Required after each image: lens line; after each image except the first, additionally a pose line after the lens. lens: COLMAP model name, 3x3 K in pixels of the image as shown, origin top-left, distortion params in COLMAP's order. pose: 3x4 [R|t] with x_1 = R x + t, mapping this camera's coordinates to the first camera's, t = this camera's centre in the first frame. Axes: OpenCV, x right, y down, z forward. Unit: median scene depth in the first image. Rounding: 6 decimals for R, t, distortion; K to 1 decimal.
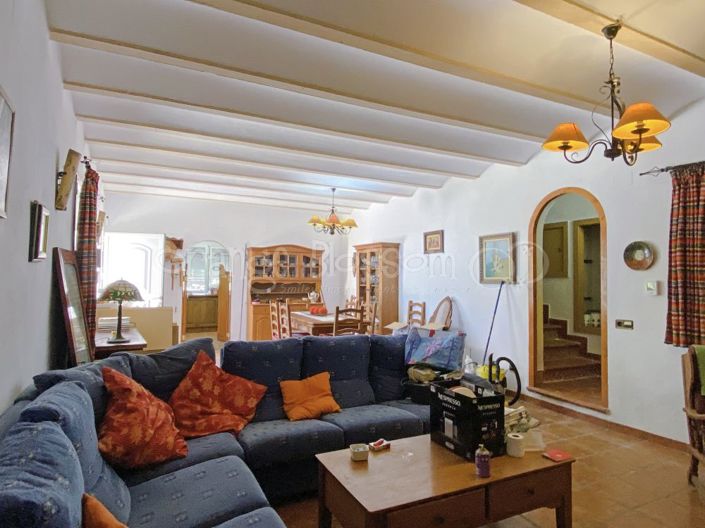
lens RADIAL K [[429.6, 0, 346.8], [0, 429.6, 260.8], [0, 0, 1]] dist [0.065032, -0.064840]
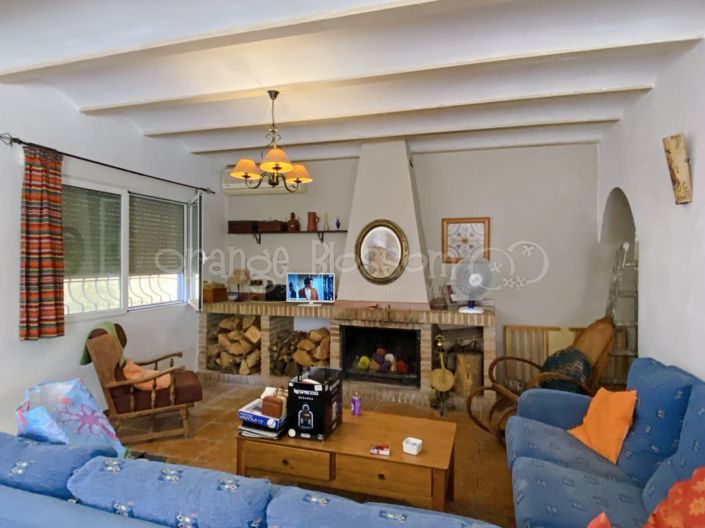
lens RADIAL K [[429.6, 0, 346.8], [0, 429.6, 260.8], [0, 0, 1]] dist [0.065032, -0.064840]
pose [[-0.707972, 0.004519, 0.706226, -0.308636], [-0.023042, 0.999299, -0.029493, 0.036869], [-0.705865, -0.037153, -0.707372, 0.992689]]
